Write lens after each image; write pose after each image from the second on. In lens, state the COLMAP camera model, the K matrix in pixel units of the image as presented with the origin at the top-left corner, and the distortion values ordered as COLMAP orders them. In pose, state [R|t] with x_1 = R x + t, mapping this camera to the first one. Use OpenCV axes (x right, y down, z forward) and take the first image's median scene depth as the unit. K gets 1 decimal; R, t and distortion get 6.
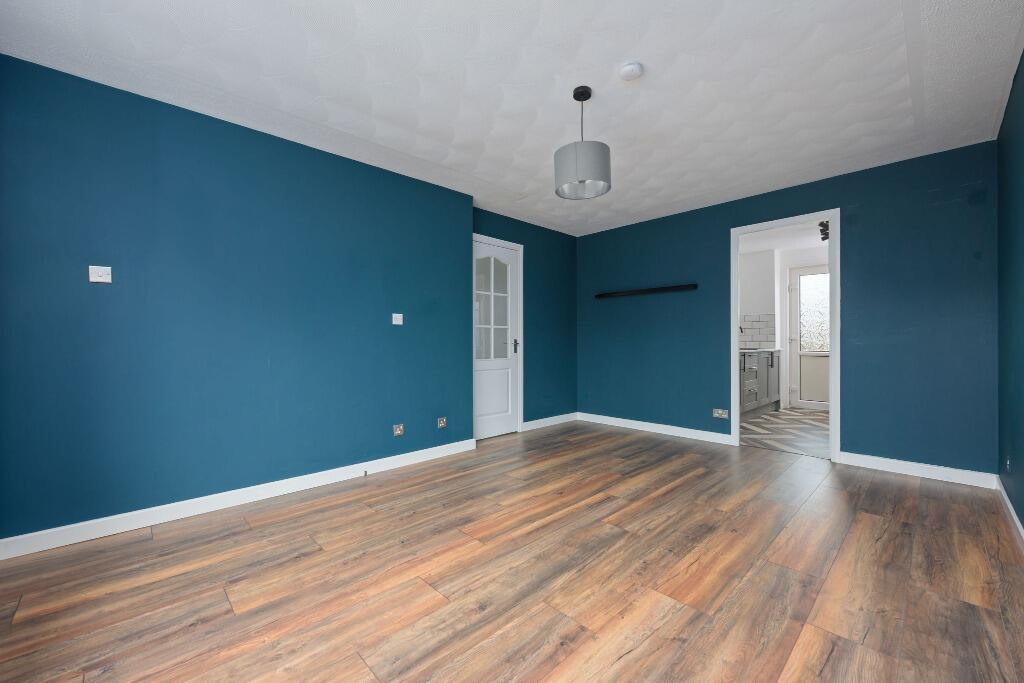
lens RADIAL K [[410.0, 0, 511.7], [0, 410.0, 346.9], [0, 0, 1]] dist [0.000439, 0.000732]
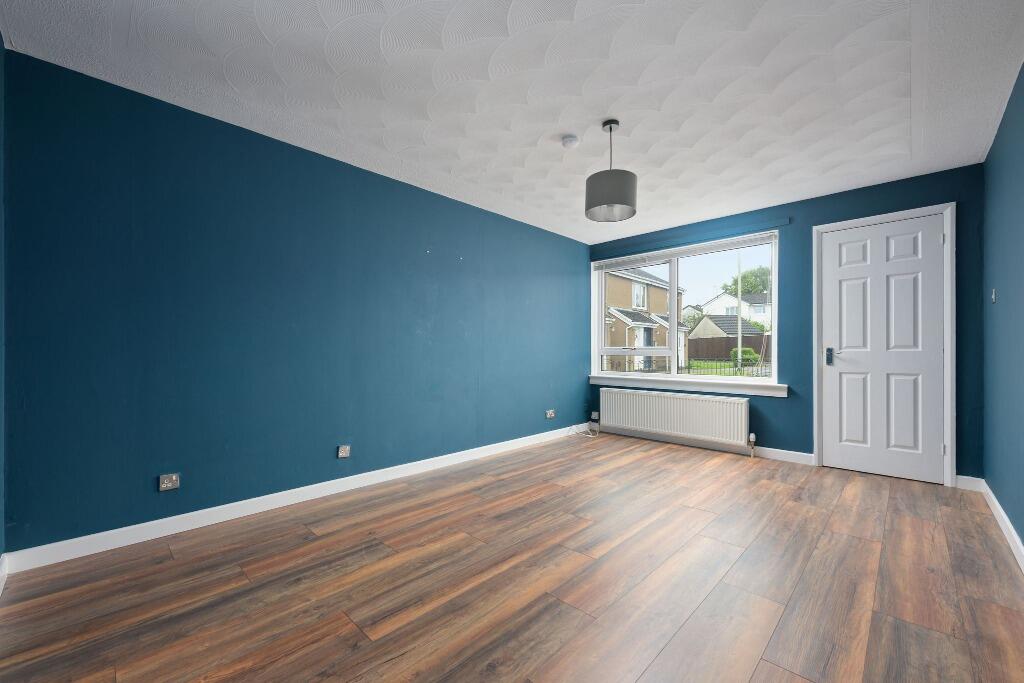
lens RADIAL K [[410.0, 0, 512.0], [0, 410.0, 350.0], [0, 0, 1]] dist [0.000439, 0.000732]
pose [[-0.999343, 0.000803, -0.036246, 0.481054], [0.000619, 0.999987, 0.005085, -0.021539], [0.036250, 0.005059, -0.999330, 2.095910]]
